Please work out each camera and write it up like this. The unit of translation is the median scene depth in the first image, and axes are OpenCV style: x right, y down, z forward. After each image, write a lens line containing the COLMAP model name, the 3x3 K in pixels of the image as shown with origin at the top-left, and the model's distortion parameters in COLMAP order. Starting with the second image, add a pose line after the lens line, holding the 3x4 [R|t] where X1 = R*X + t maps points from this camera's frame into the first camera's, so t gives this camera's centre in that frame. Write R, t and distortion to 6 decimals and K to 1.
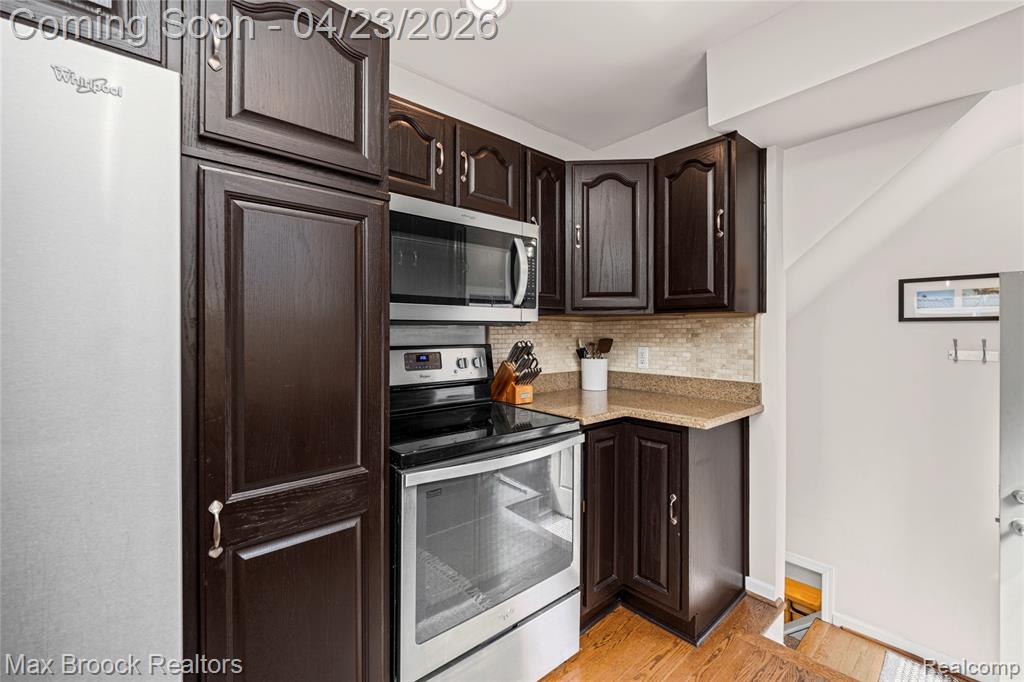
lens RADIAL K [[427.0, 0, 513.1], [0, 427.0, 332.1], [0, 0, 1]] dist [-0.003771, -0.000188]
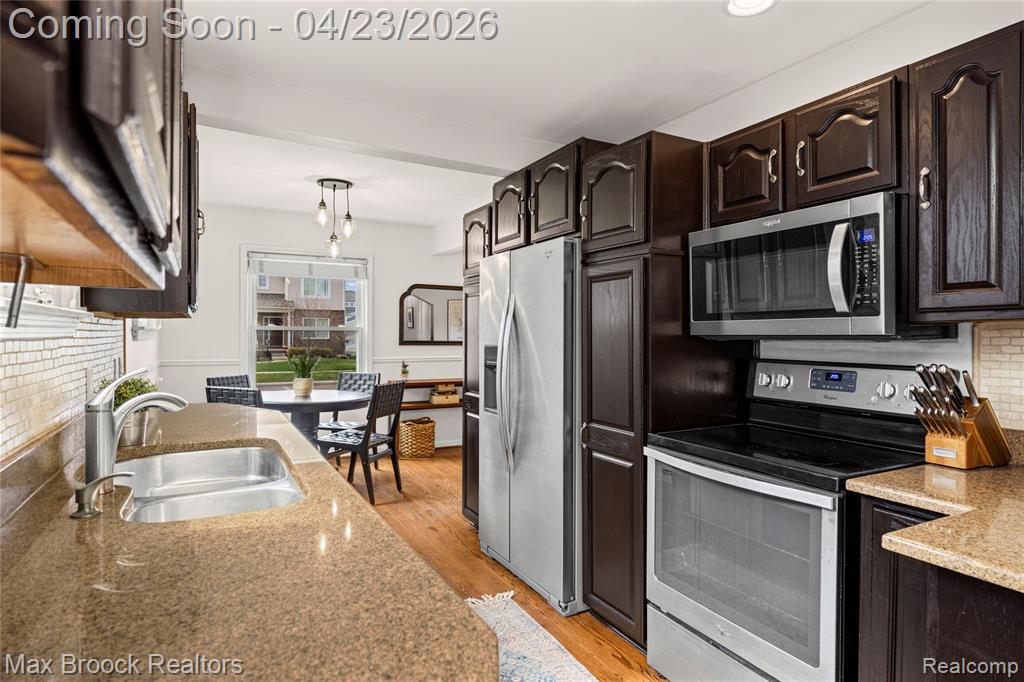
lens RADIAL K [[564.9, 0, 509.9], [0, 564.9, 330.8], [0, 0, 1]] dist [-0.004269, -0.001083]
pose [[-0.222696, -0.005246, -0.974874, 0.980756], [-0.005379, 0.999977, -0.004152, -0.022183], [0.974873, 0.004319, -0.222719, 0.569109]]
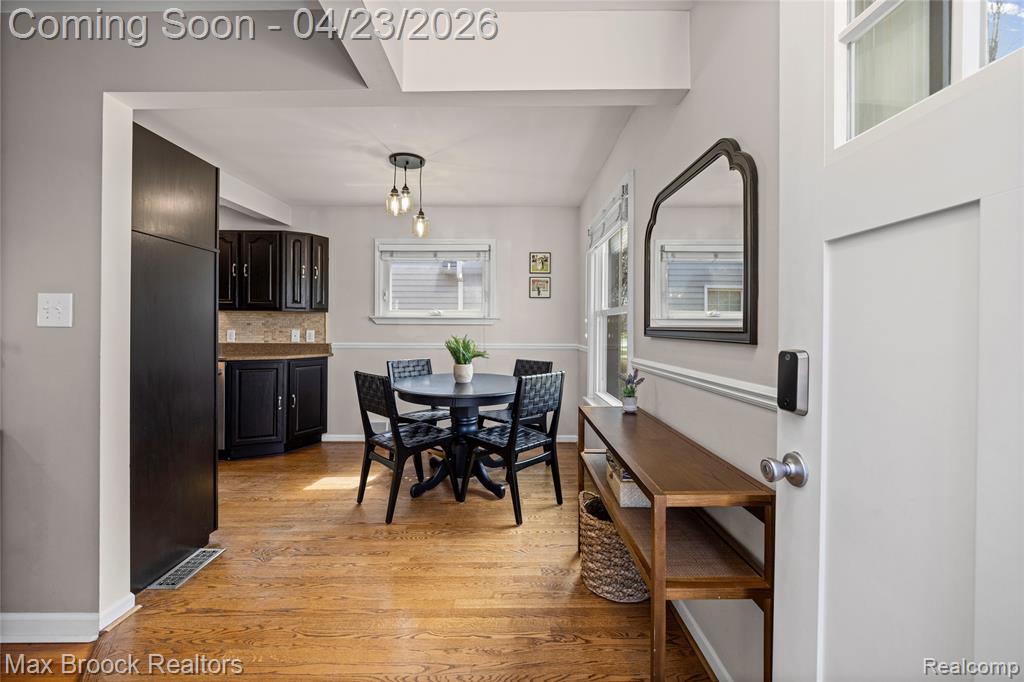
lens RADIAL K [[416.2, 0, 511.1], [0, 416.2, 329.5], [0, 0, 1]] dist [0.000133, -0.005188]
pose [[-0.756460, -0.003957, 0.654028, -2.281177], [-0.005497, 0.999985, -0.000308, 0.030369], [-0.654017, -0.003828, -0.756470, 0.337663]]
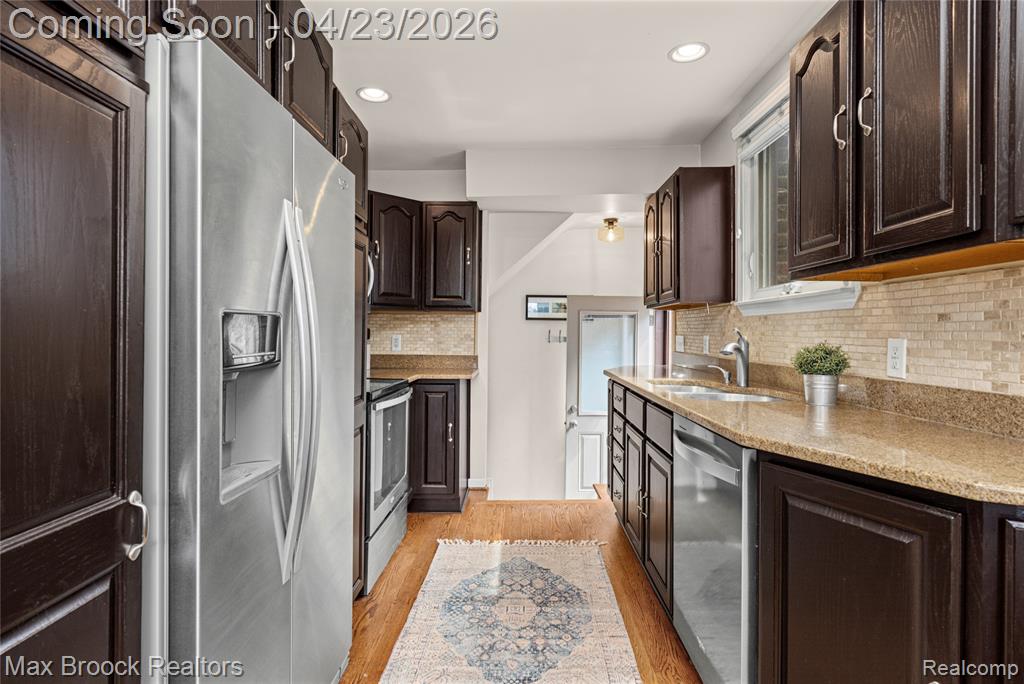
lens RADIAL K [[534.7, 0, 514.8], [0, 534.7, 337.0], [0, 0, 1]] dist [0.000654, -0.000455]
pose [[0.667069, -0.001031, 0.744996, -0.829445], [-0.005768, 0.999962, 0.006548, 0.035815], [-0.744974, -0.008665, 0.667037, -0.450270]]
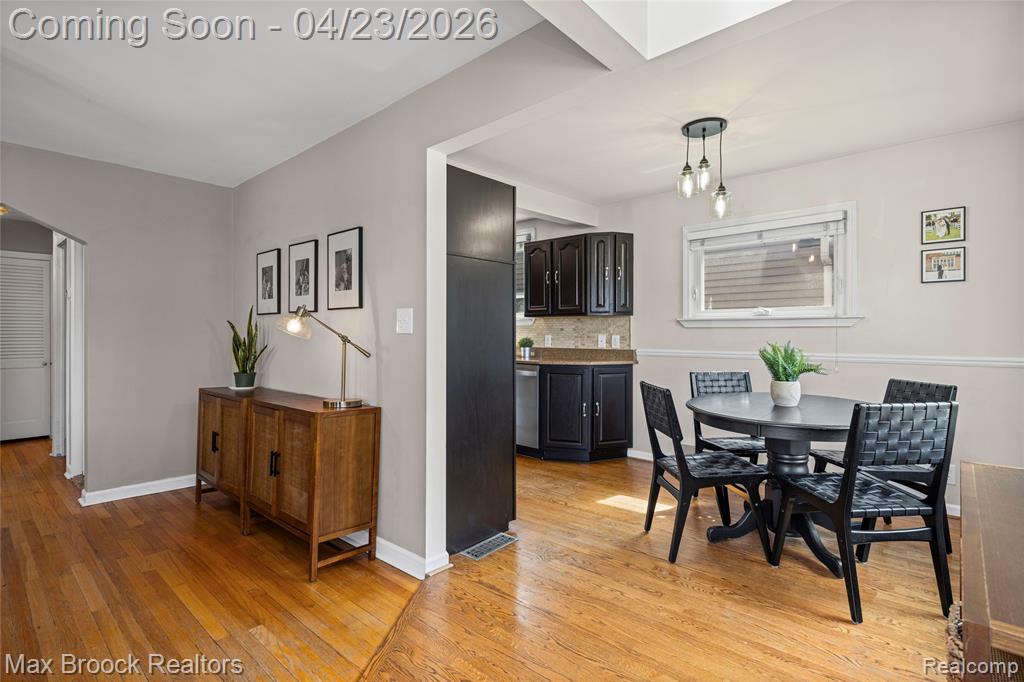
lens RADIAL K [[494.1, 0, 509.4], [0, 494.1, 334.1], [0, 0, 1]] dist [-0.000638, -0.000380]
pose [[-0.125423, -0.002019, 0.992101, -2.388688], [0.001006, 0.999997, 0.002162, 0.027801], [-0.992103, 0.001269, -0.125420, 0.197864]]
